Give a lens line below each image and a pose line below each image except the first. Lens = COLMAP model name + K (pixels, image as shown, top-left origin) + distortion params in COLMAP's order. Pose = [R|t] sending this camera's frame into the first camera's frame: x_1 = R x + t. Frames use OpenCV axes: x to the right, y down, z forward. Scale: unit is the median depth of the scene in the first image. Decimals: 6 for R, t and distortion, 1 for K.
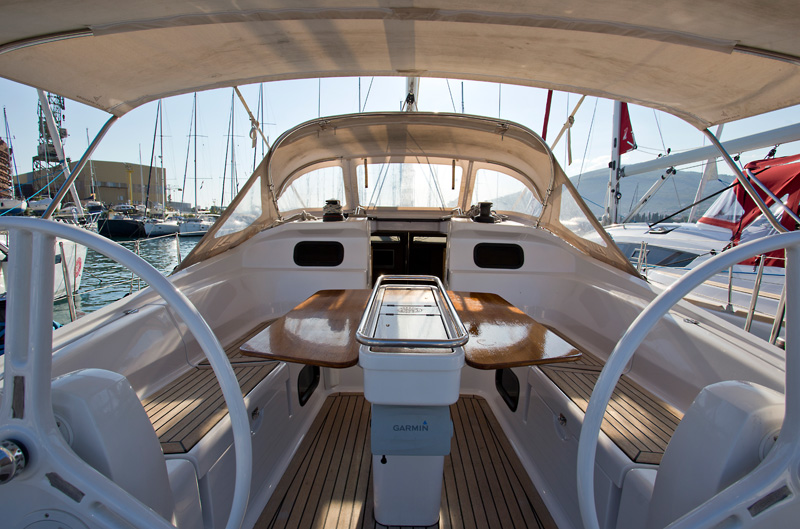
lens RADIAL K [[378.2, 0, 404.9], [0, 378.2, 263.4], [0, 0, 1]] dist [-0.019960, 0.003187]
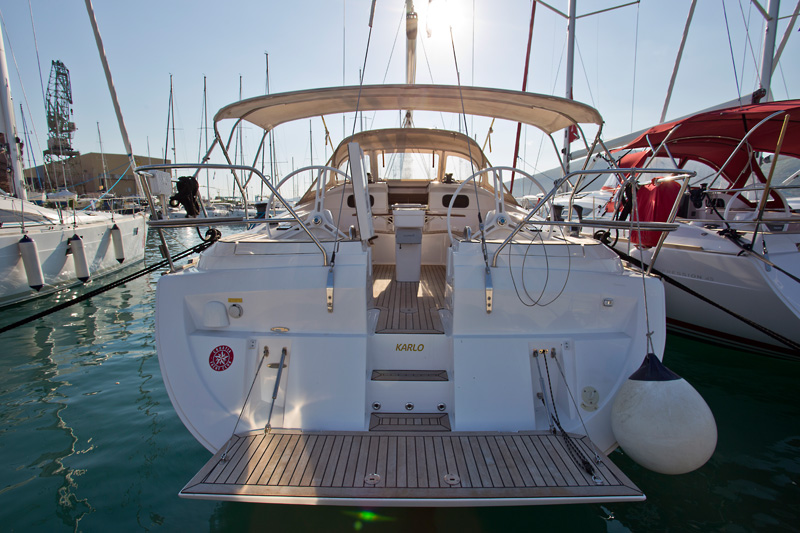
lens RADIAL K [[378.2, 0, 399.6], [0, 378.2, 261.8], [0, 0, 1]] dist [-0.019960, 0.003187]
pose [[0.999785, -0.009023, -0.018664, 0.001410], [0.009479, 0.999655, 0.024497, 0.170627], [0.018437, -0.024668, 0.999526, -0.661086]]
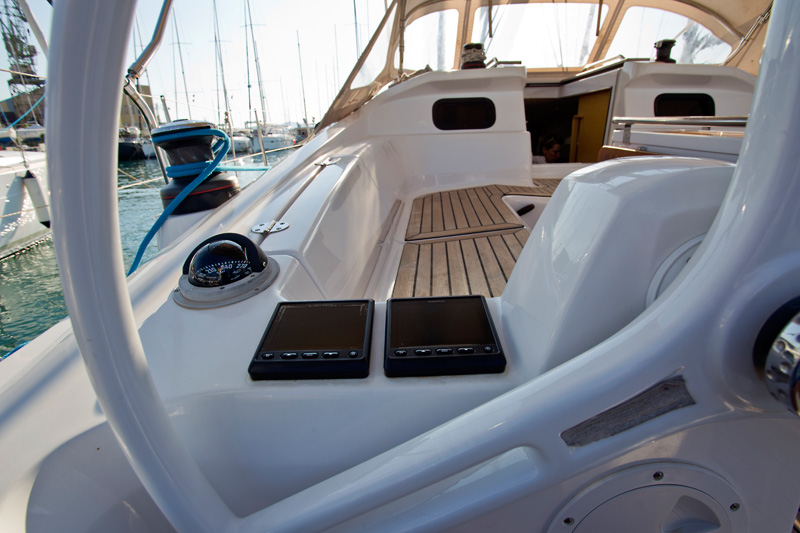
lens RADIAL K [[378.2, 0, 396.6], [0, 378.2, 266.5], [0, 0, 1]] dist [-0.019960, 0.003187]
pose [[0.998822, -0.037093, -0.031275, -0.280162], [0.043222, 0.973119, 0.226212, 0.077076], [0.022043, -0.227297, 0.973576, 0.143255]]
